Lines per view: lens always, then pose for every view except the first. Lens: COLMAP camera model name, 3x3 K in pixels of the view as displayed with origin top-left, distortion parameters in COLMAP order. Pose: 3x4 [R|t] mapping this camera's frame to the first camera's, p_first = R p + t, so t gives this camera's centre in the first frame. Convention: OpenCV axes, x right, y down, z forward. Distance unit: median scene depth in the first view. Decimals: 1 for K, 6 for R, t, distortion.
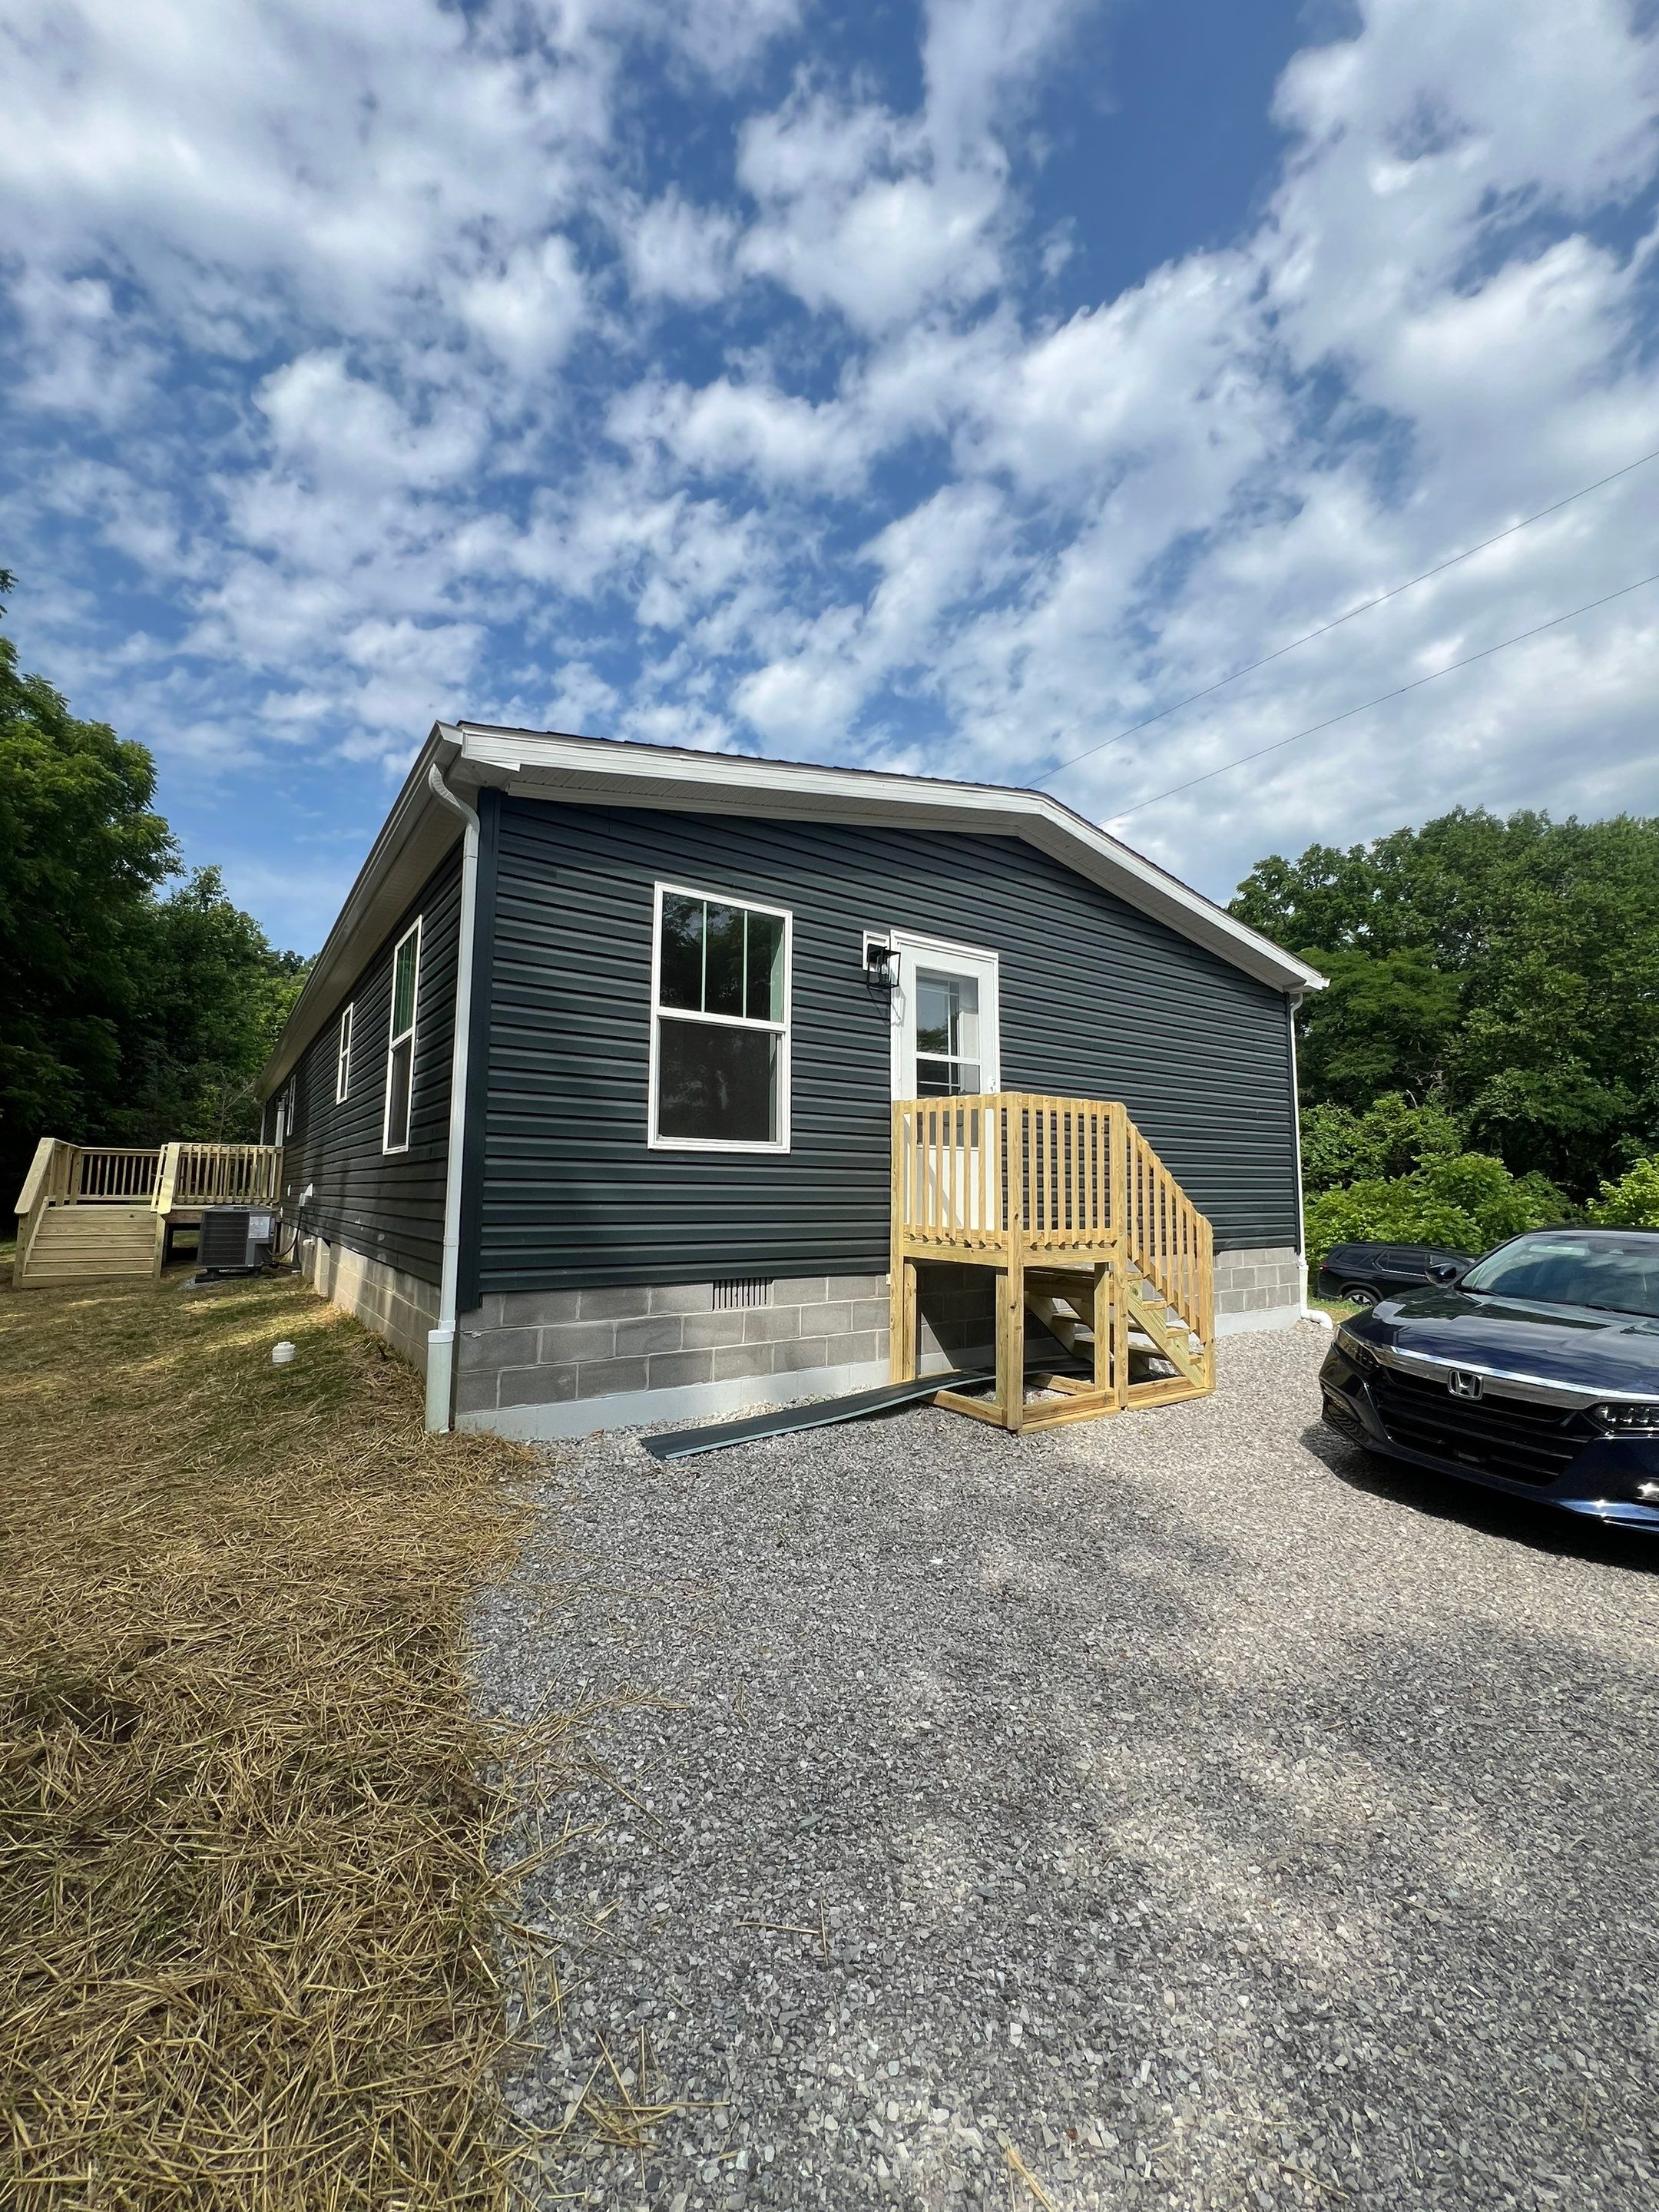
lens RADIAL K [[877.8, 0, 837.4], [0, 877.8, 1091.7], [0, 0, 1]] dist [0.000711, 0.000025]
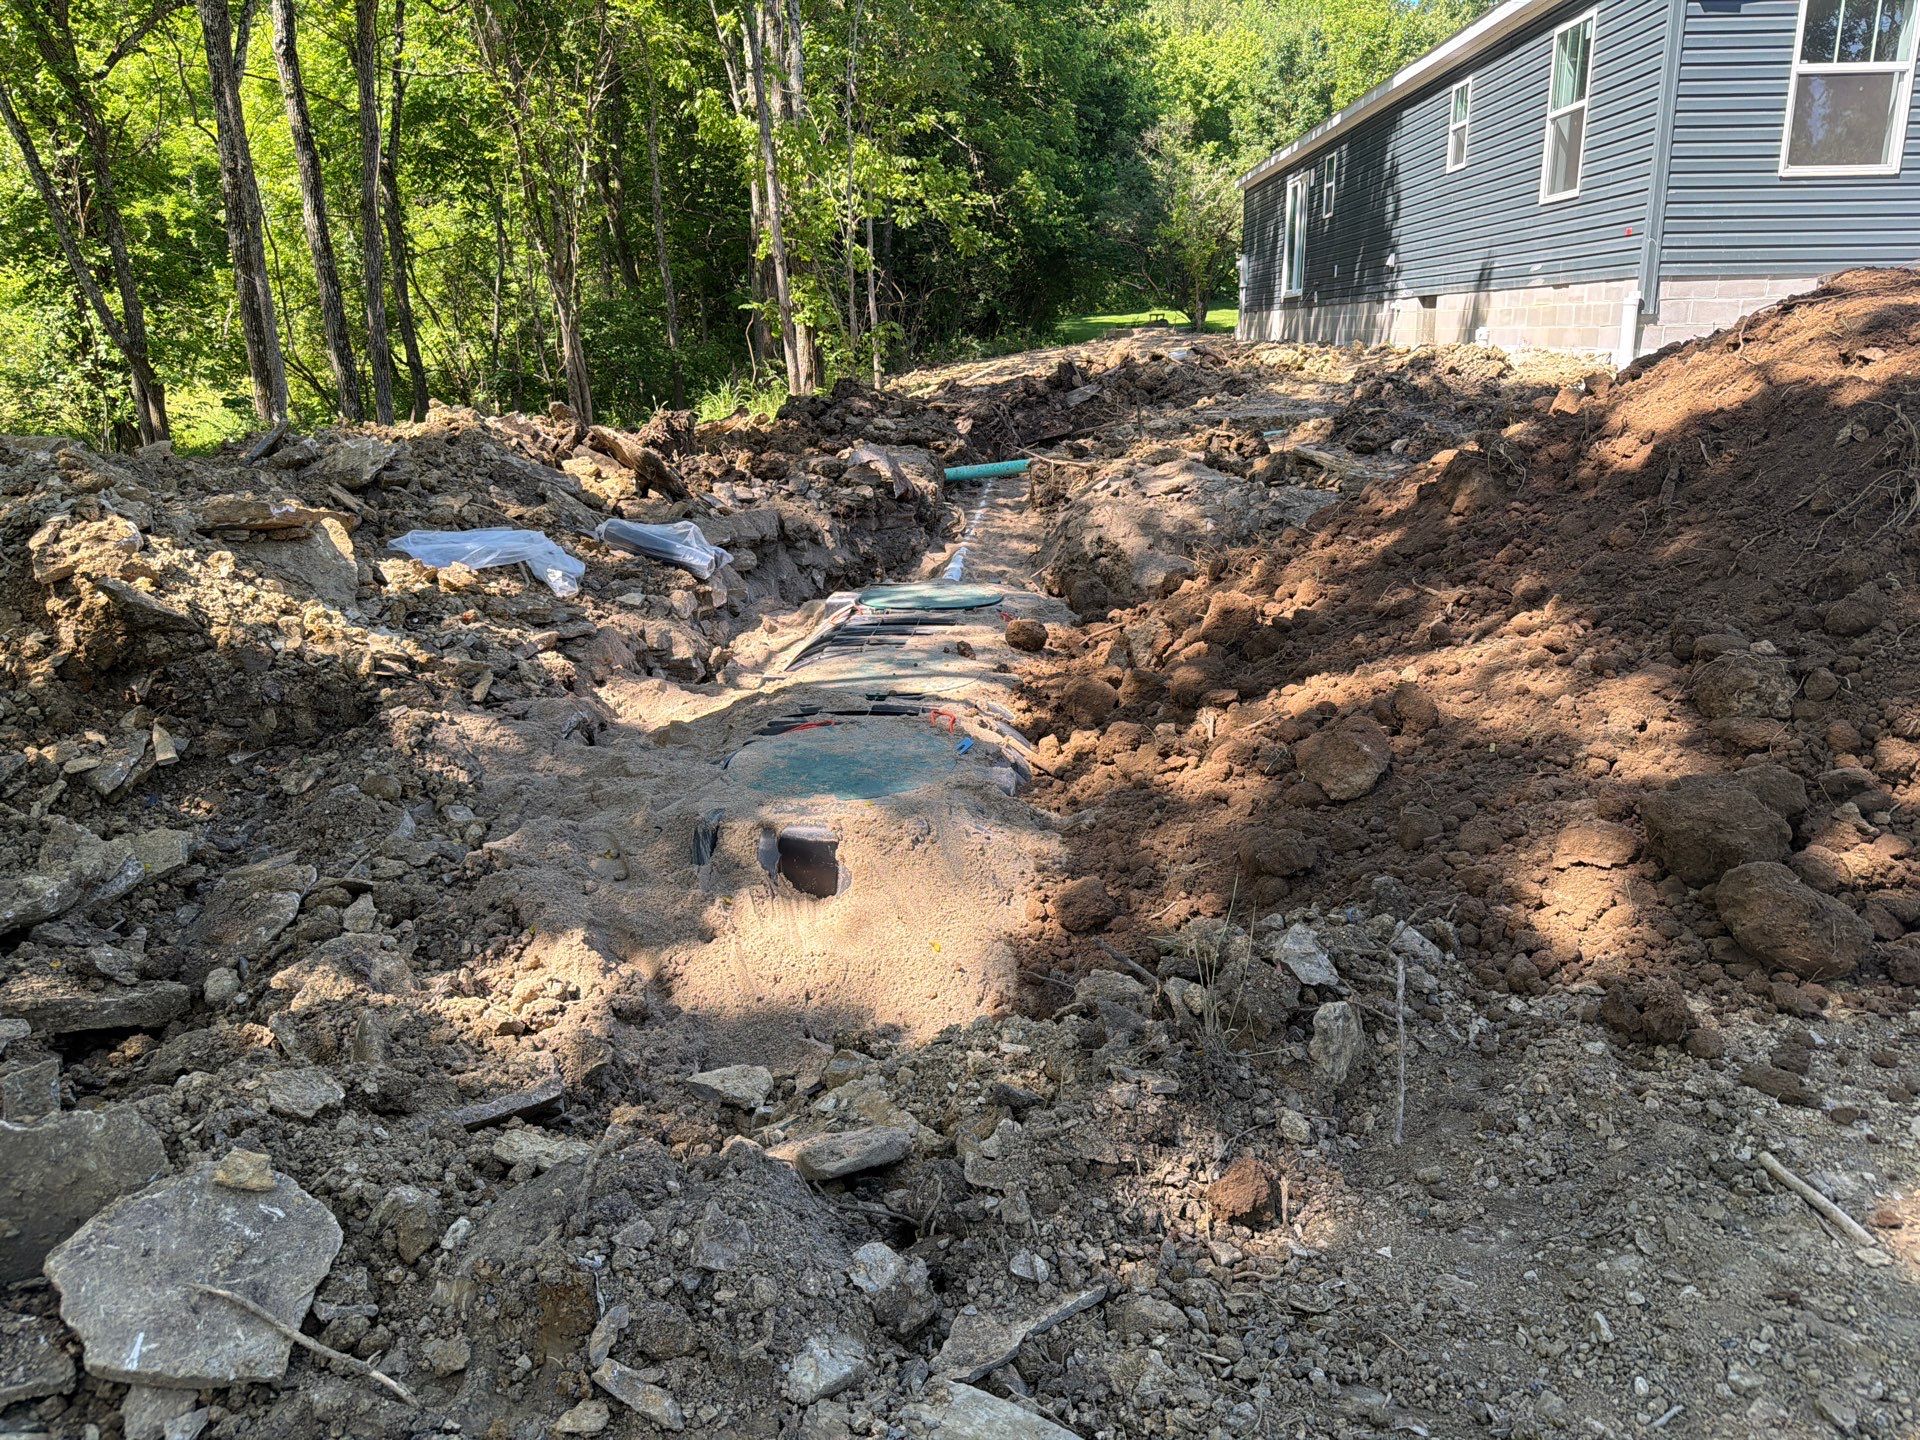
lens RADIAL K [[1383.6, 0, 961.7], [0, 1383.6, 723.4], [0, 0, 1]] dist [0.003875, -0.001420]
pose [[0.802616, 0.147018, -0.578094, 0.140089], [0.081144, 0.933231, 0.349993, -0.000502], [0.590951, -0.327819, 0.737097, -1.601404]]
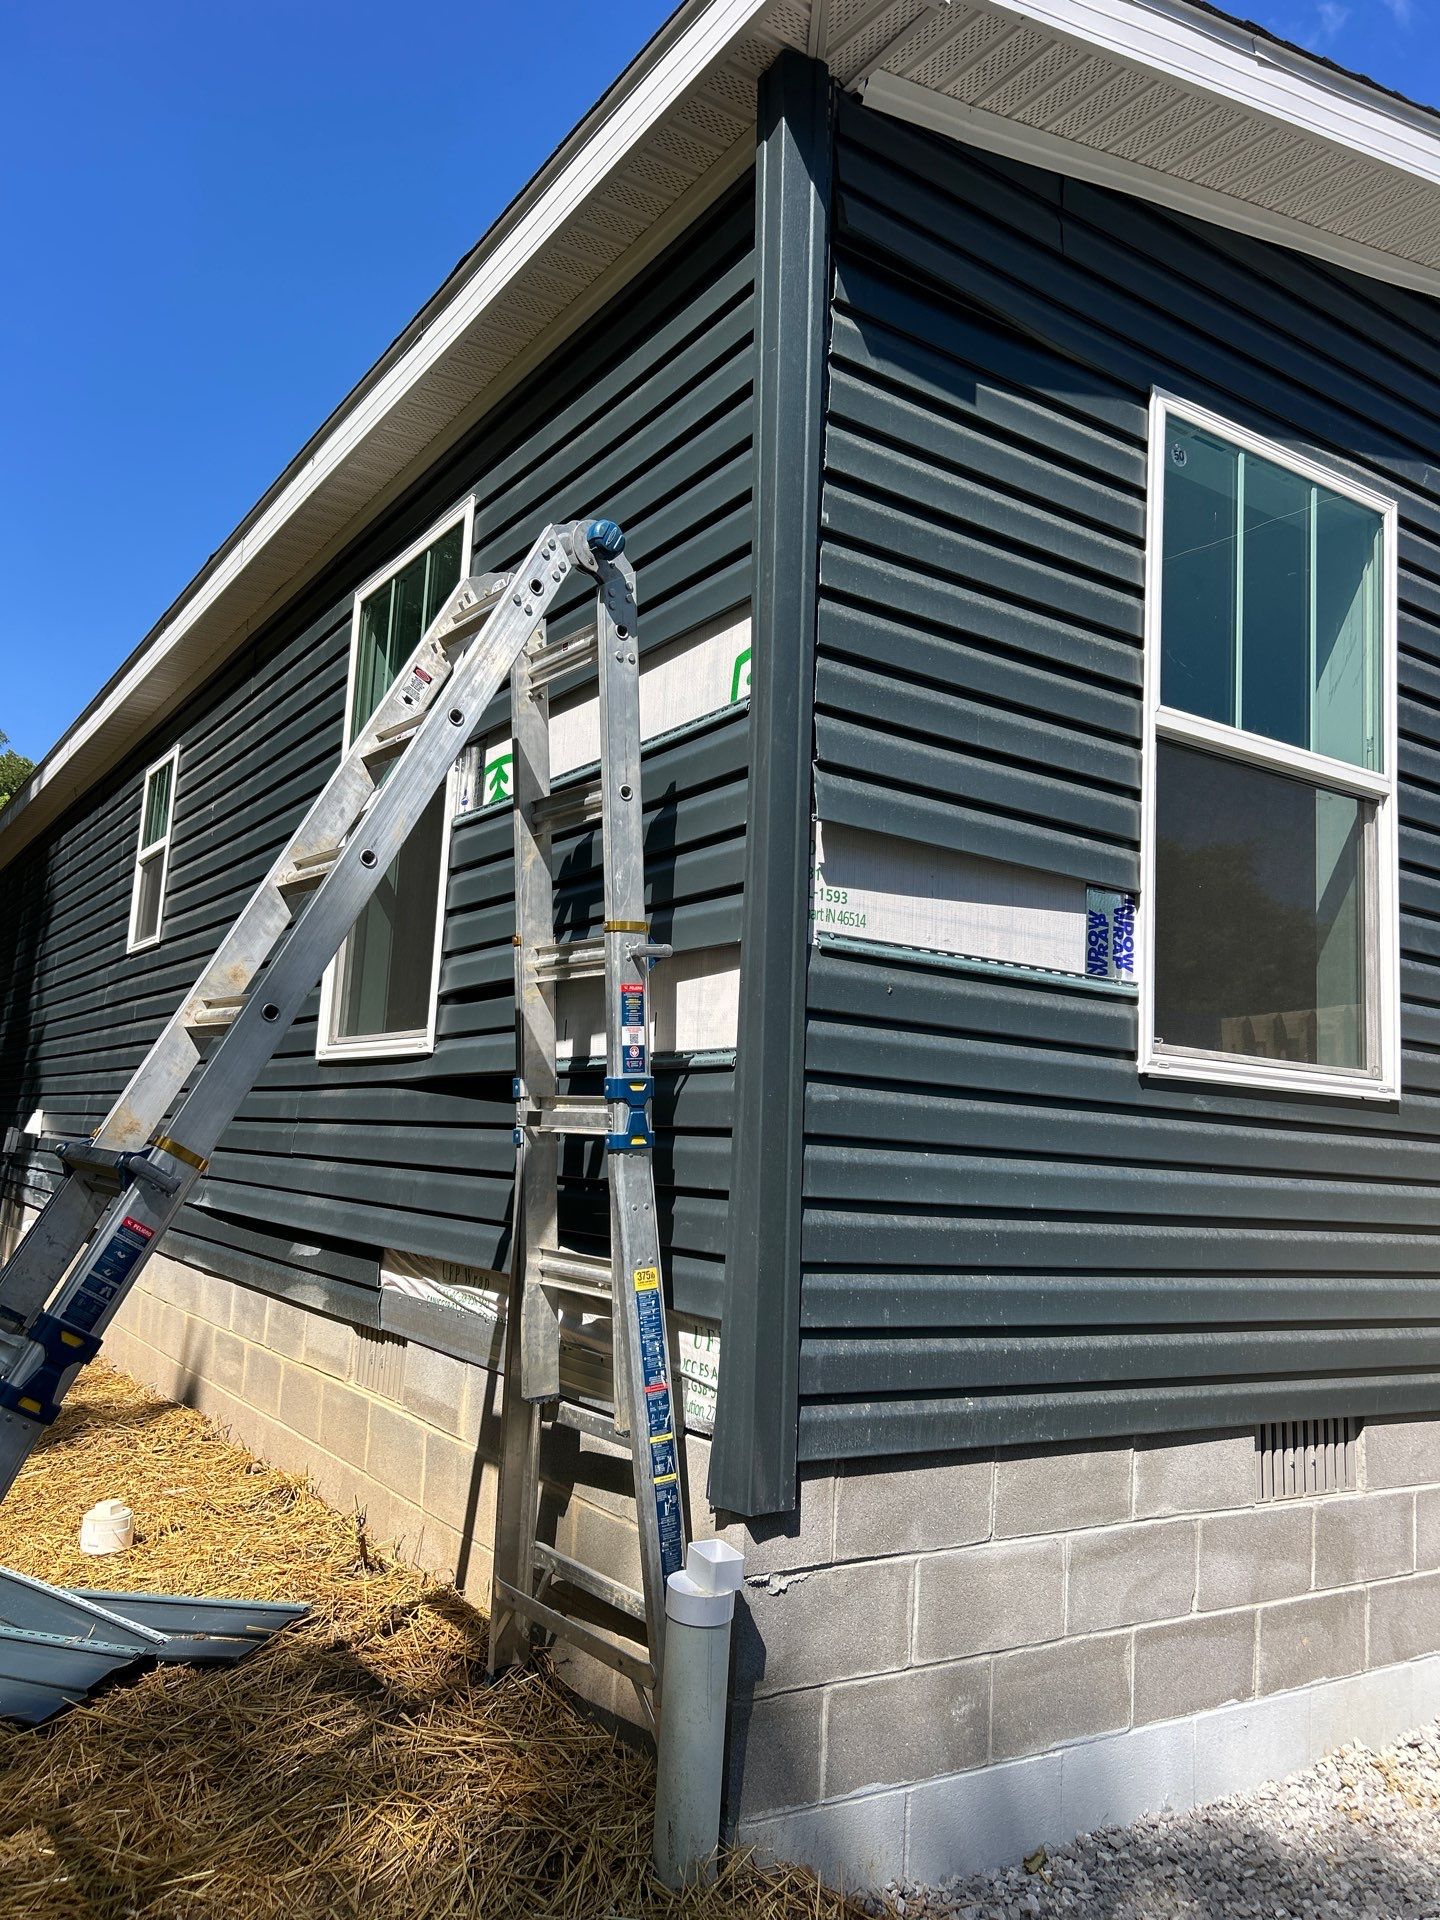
lens RADIAL K [[1414.4, 0, 716.8], [0, 1414.4, 977.8], [0, 0, 1]] dist [0.043701, -0.000808]
pose [[0.998598, 0.044337, -0.028919, -0.353976], [-0.044714, 0.998921, -0.012544, 0.037033], [0.028331, 0.013820, 0.999503, 0.353962]]
